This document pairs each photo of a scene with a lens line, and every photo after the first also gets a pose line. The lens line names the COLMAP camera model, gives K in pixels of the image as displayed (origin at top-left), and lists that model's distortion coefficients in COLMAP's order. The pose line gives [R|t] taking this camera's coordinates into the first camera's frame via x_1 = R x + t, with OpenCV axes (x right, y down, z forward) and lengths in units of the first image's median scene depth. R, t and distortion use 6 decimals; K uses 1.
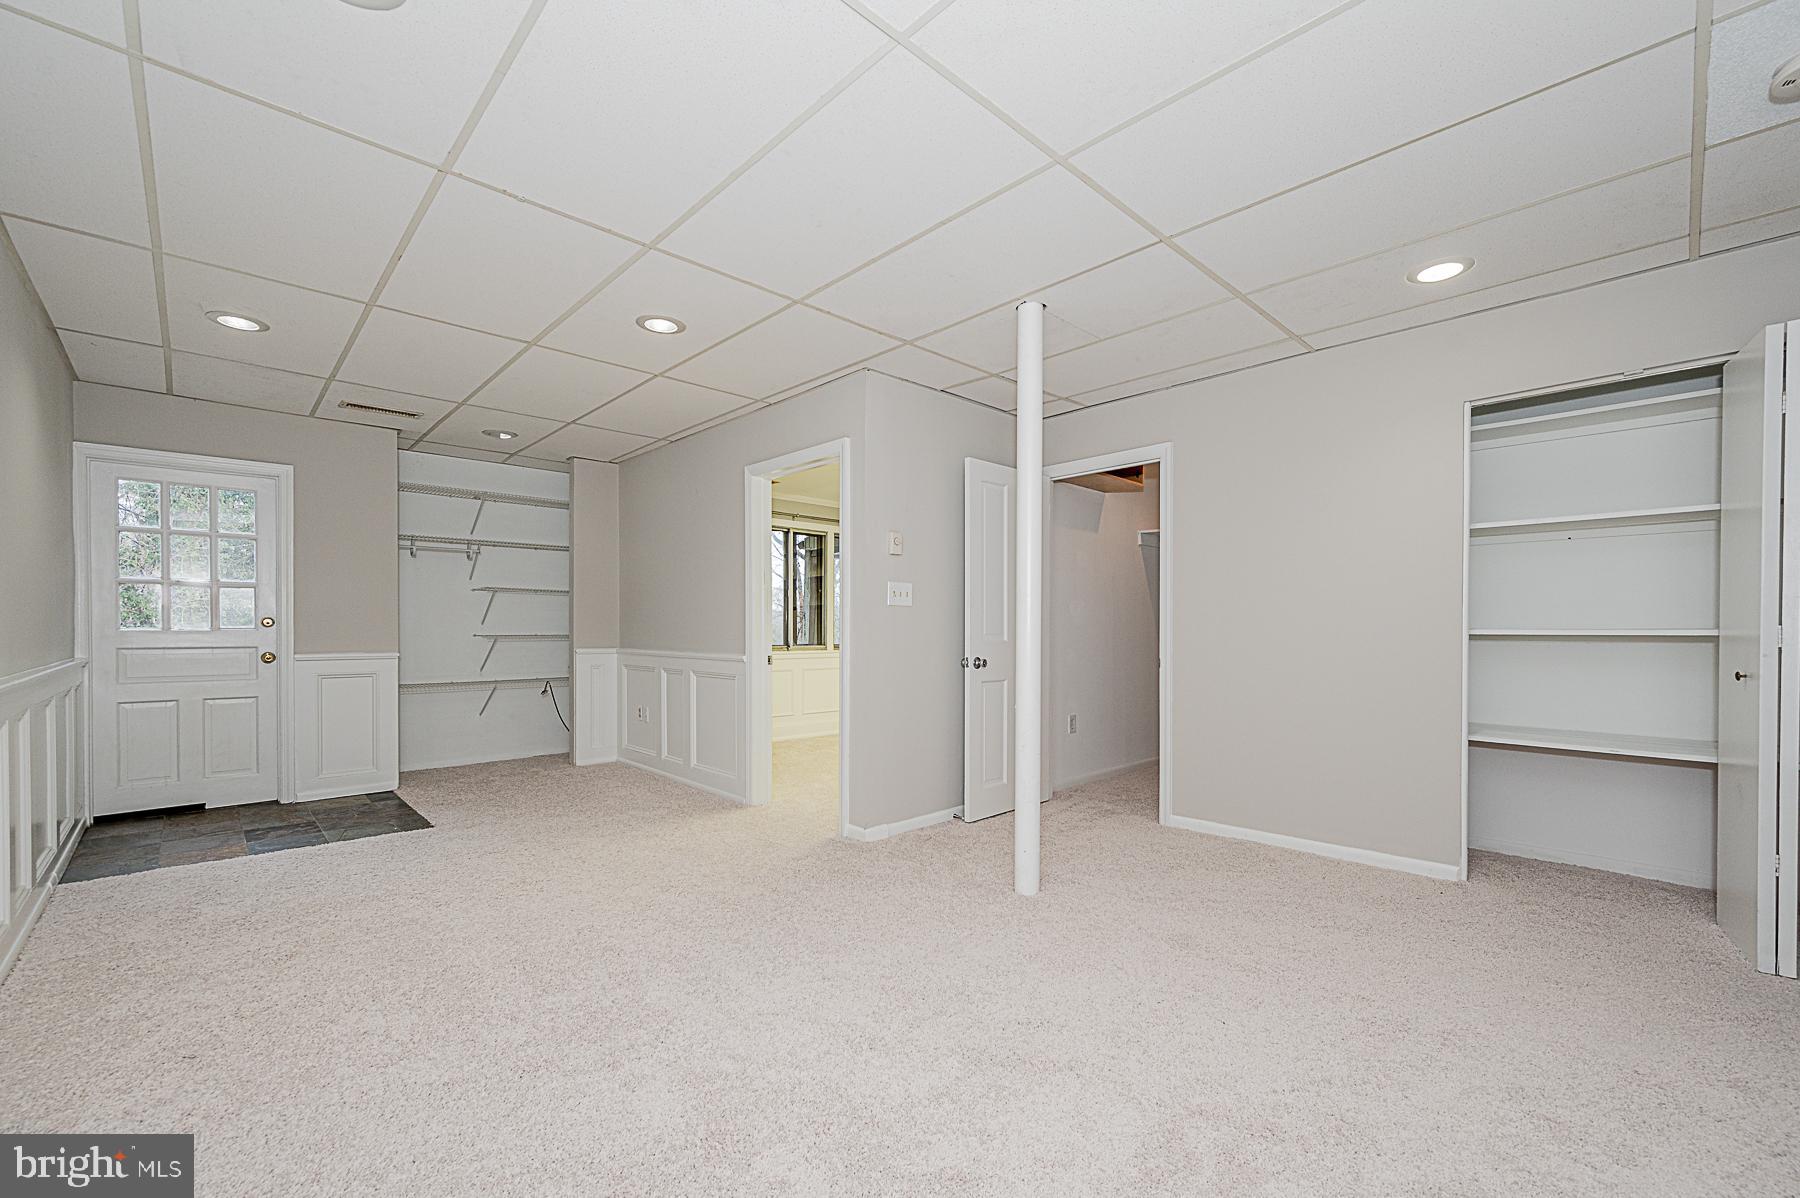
lens RADIAL K [[723.8, 0, 903.2], [0, 723.8, 627.5], [0, 0, 1]] dist [0.000991, -0.000136]
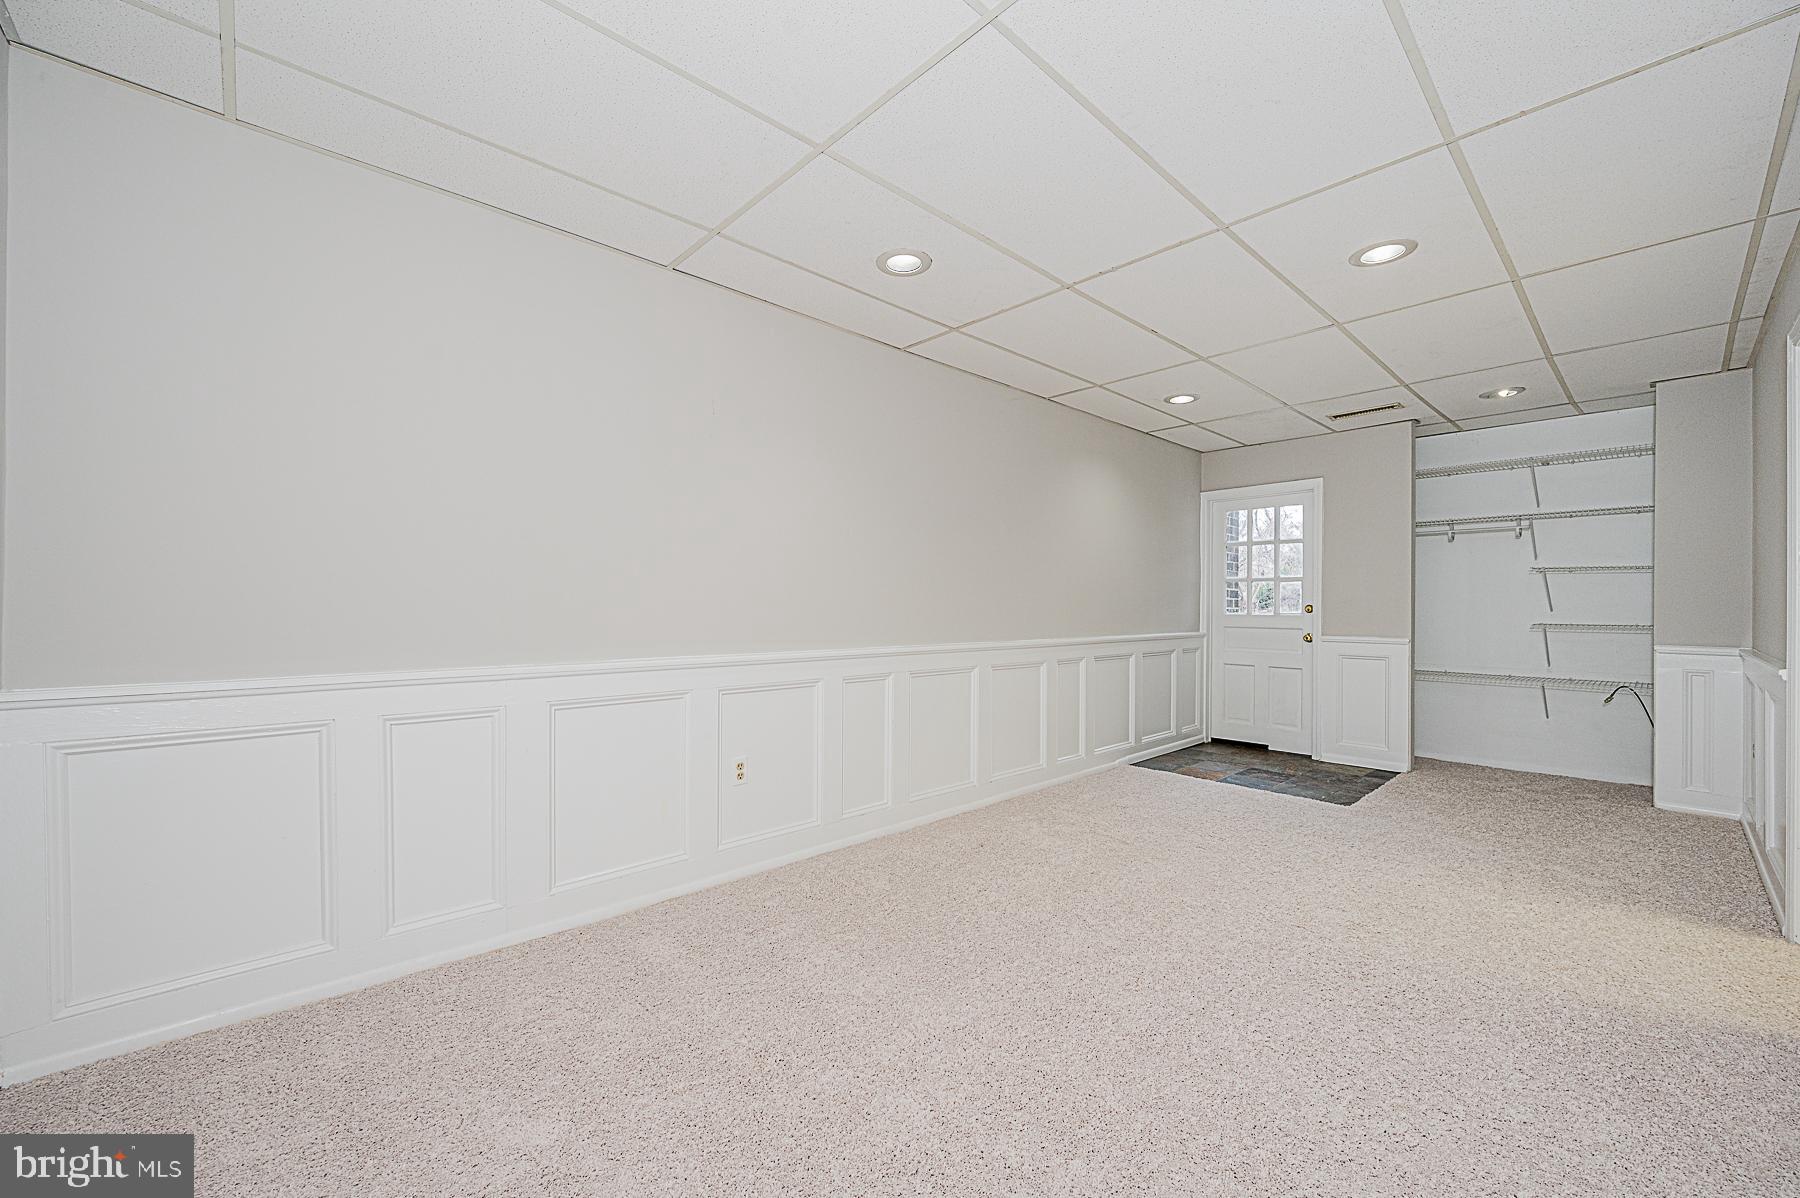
lens RADIAL K [[718.8, 0, 903.4], [0, 718.8, 602.4], [0, 0, 1]] dist [-0.000896, -0.000270]
pose [[-0.007035, -0.007900, -0.999944, 0.314704], [-0.005286, 0.999955, -0.007863, -0.004720], [0.999961, 0.005230, -0.007076, 0.293586]]
